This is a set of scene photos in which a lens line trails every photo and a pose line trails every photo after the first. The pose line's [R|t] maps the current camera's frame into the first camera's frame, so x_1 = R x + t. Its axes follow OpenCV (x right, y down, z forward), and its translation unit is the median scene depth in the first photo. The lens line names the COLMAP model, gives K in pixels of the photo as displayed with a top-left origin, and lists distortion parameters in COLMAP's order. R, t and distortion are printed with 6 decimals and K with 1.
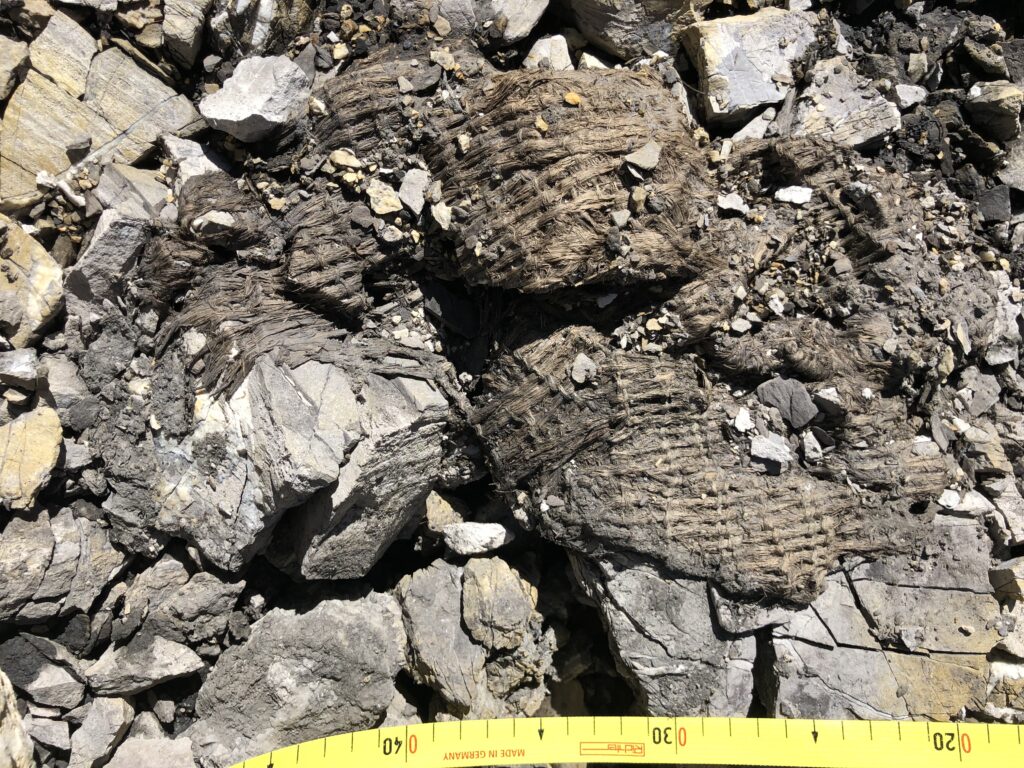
lens RADIAL K [[826.7, 0, 512.0], [0, 826.7, 384.0], [0, 0, 1]] dist [0.008378, -0.083656]
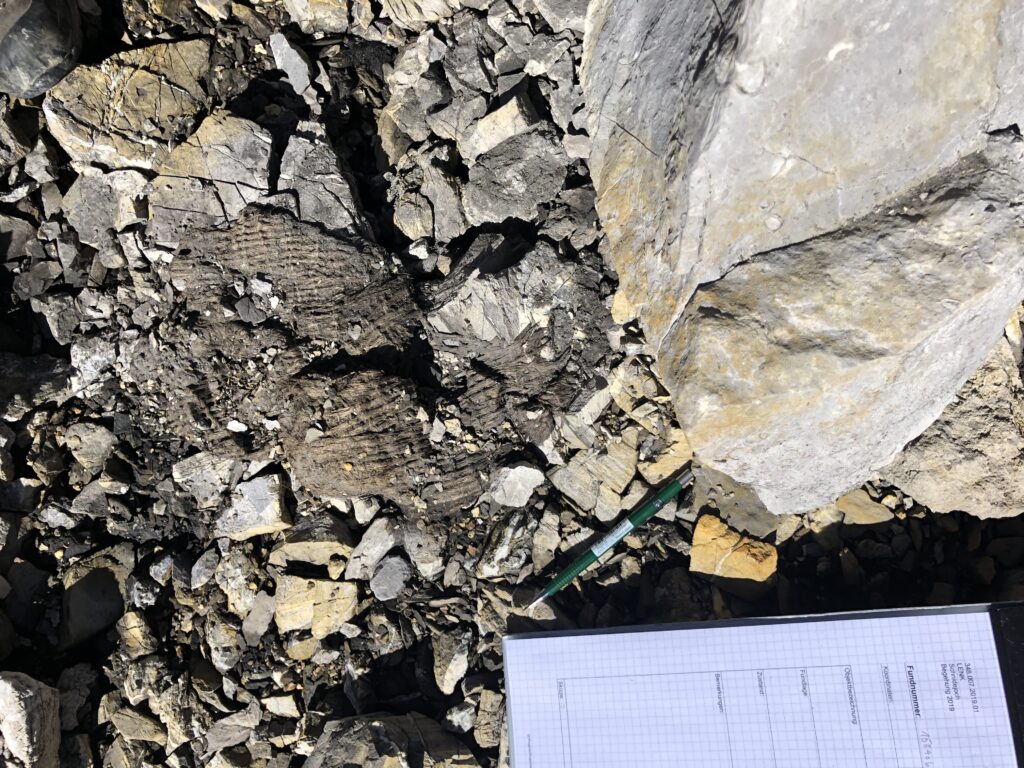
lens RADIAL K [[843.1, 0, 541.0], [0, 843.1, 383.8], [0, 0, 1]] dist [0.083110, -0.412648]
pose [[-0.998160, -0.058569, -0.015719, -0.312901], [0.057237, -0.995549, 0.074873, -0.253701], [-0.020035, 0.073836, 0.997069, -0.940726]]
